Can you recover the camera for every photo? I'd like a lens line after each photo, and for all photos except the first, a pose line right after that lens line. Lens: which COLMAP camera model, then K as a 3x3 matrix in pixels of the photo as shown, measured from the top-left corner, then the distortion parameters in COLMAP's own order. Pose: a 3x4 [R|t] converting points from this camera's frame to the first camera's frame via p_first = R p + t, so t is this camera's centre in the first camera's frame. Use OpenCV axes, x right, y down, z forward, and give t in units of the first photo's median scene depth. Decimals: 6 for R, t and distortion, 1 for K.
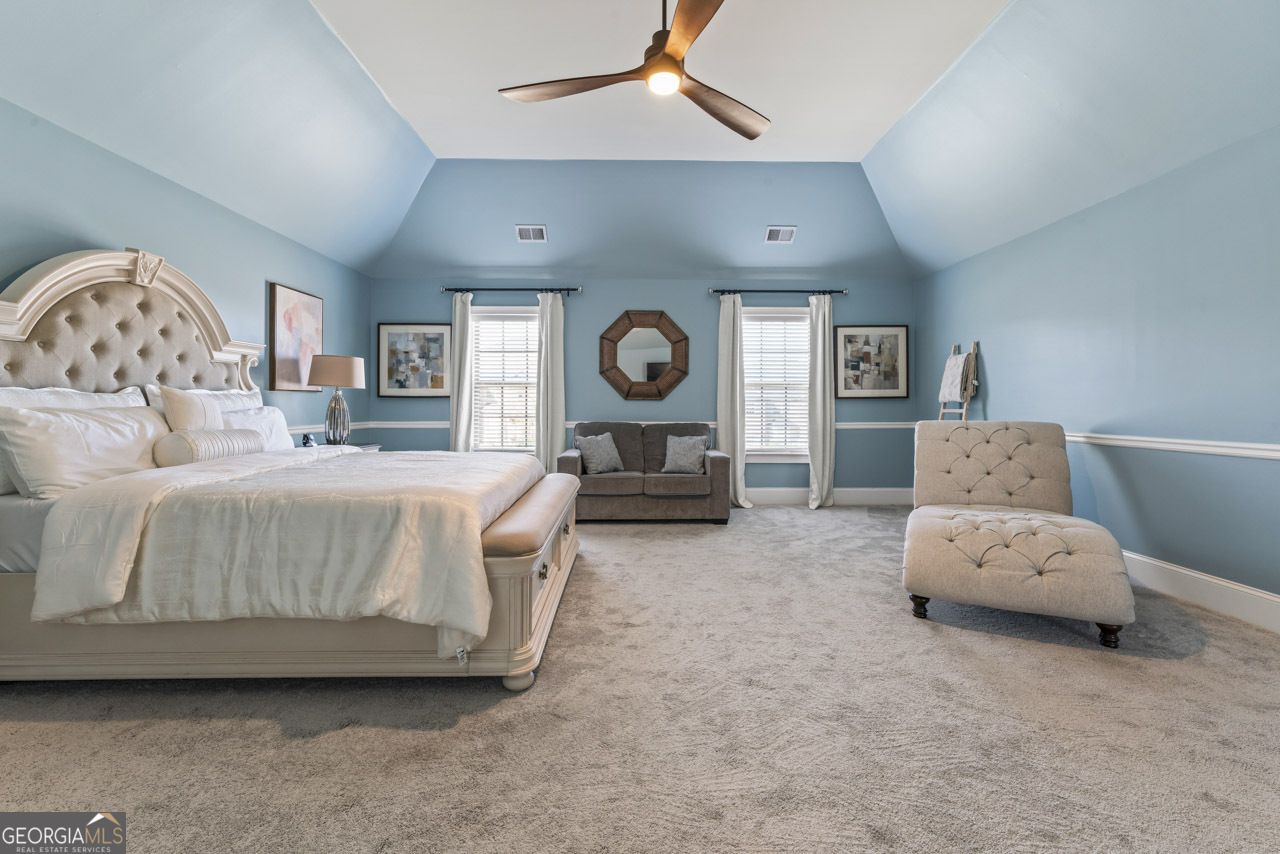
lens RADIAL K [[569.7, 0, 639.2], [0, 569.7, 404.6], [0, 0, 1]] dist [-0.001293, -0.000165]
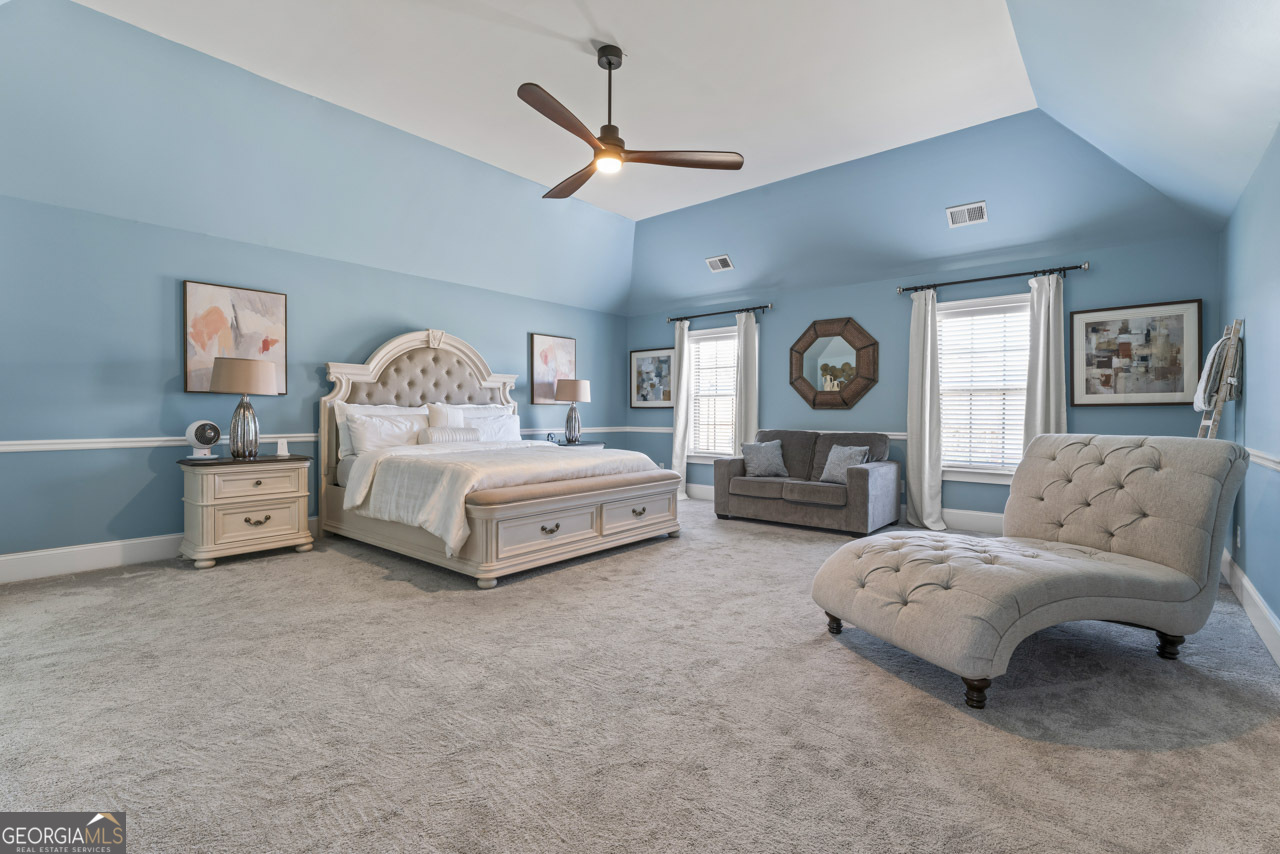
lens RADIAL K [[573.5, 0, 640.0], [0, 573.5, 427.0], [0, 0, 1]] dist [-0.002235, -0.000367]
pose [[0.751207, 0.015456, -0.659885, 0.493949], [-0.001178, 0.999756, 0.022075, 0.001601], [0.660065, -0.015805, 0.751042, 0.030197]]
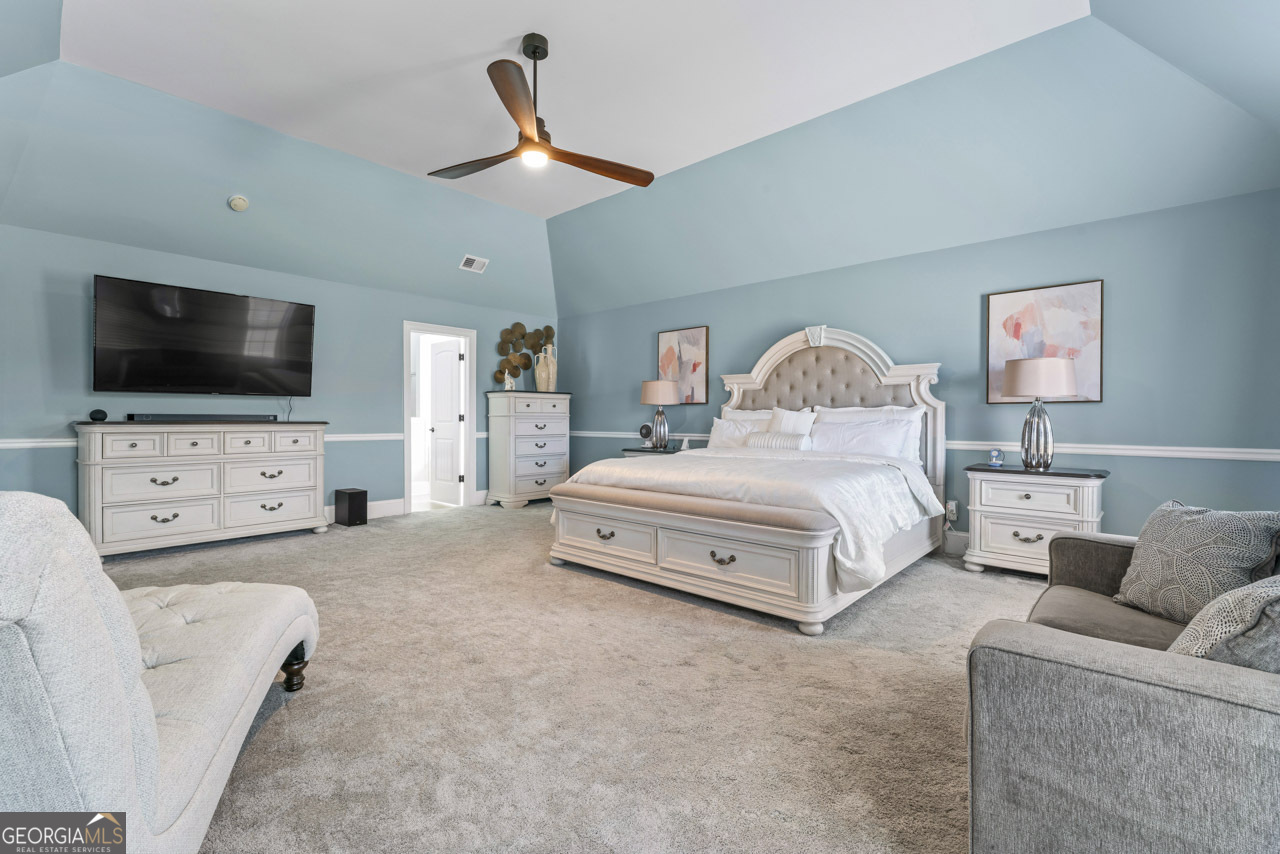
lens RADIAL K [[556.2, 0, 640.0], [0, 556.2, 427.0], [0, 0, 1]] dist [-0.001443, -0.000347]
pose [[-0.679248, 0.002279, -0.733905, 0.398887], [-0.007906, 0.999914, 0.010422, 0.008047], [0.733866, 0.012882, -0.679172, 1.020870]]
